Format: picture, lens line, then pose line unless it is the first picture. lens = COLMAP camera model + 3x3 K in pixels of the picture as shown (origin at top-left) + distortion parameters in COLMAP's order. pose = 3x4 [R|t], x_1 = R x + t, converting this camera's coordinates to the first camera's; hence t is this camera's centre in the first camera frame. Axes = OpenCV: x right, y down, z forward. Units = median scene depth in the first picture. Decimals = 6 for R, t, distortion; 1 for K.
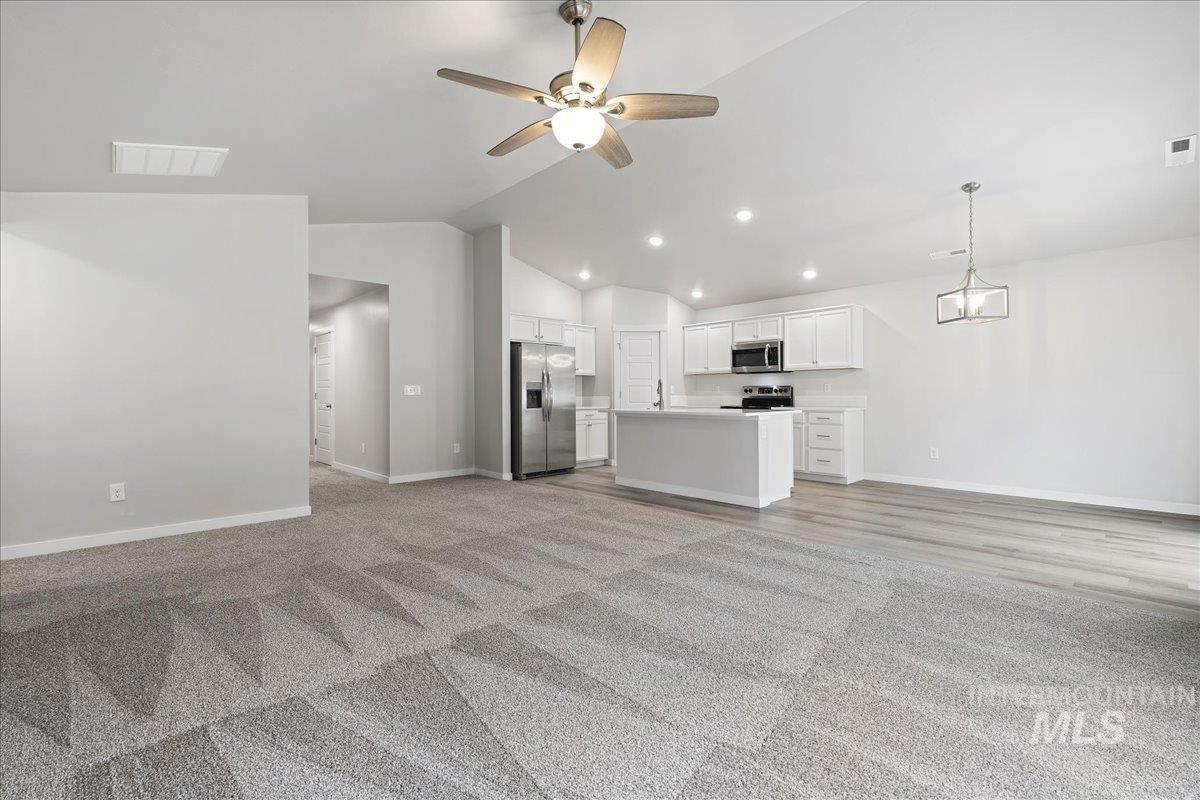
lens RADIAL K [[513.2, 0, 606.2], [0, 513.2, 400.6], [0, 0, 1]] dist [0.000213, 0.000041]
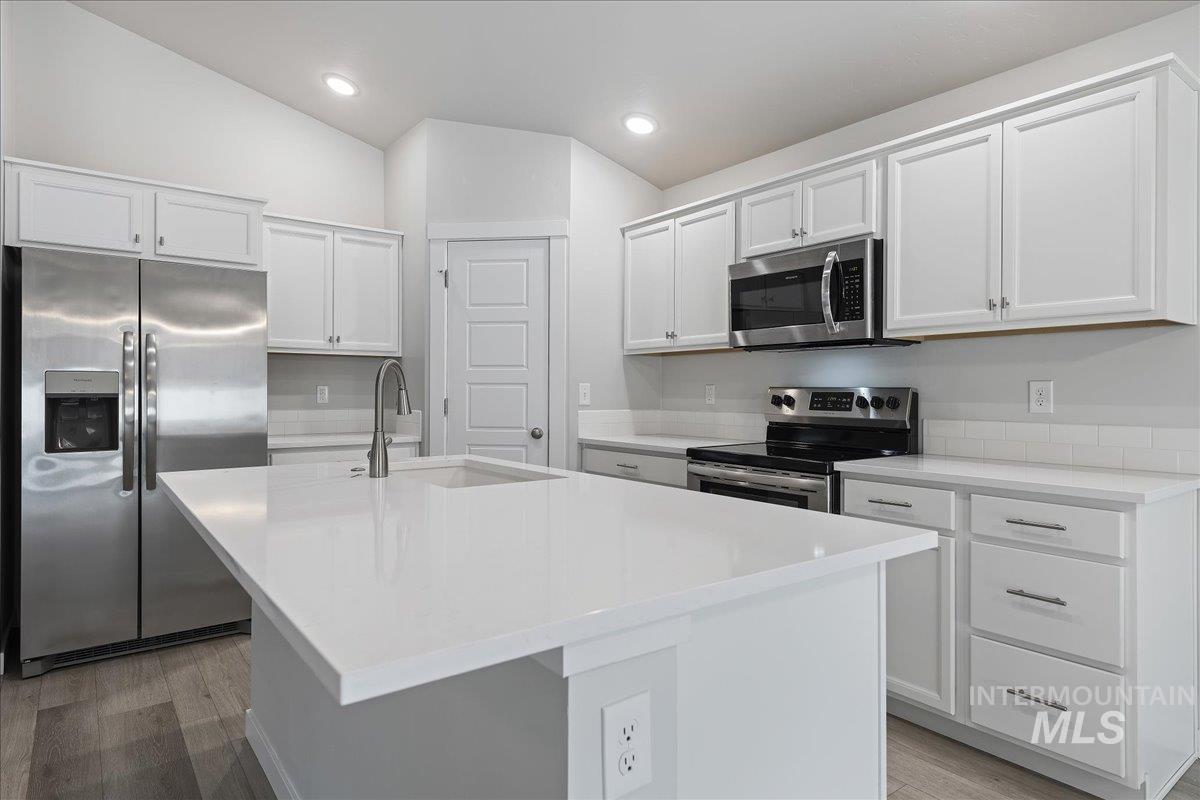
lens RADIAL K [[687.6, 0, 599.1], [0, 687.6, 392.2], [0, 0, 1]] dist [0.021898, -0.004965]
pose [[0.992281, 0.008740, -0.123700, 0.220938], [-0.009868, 0.999915, -0.008511, -0.020603], [0.123615, 0.009666, 0.992283, 0.554869]]
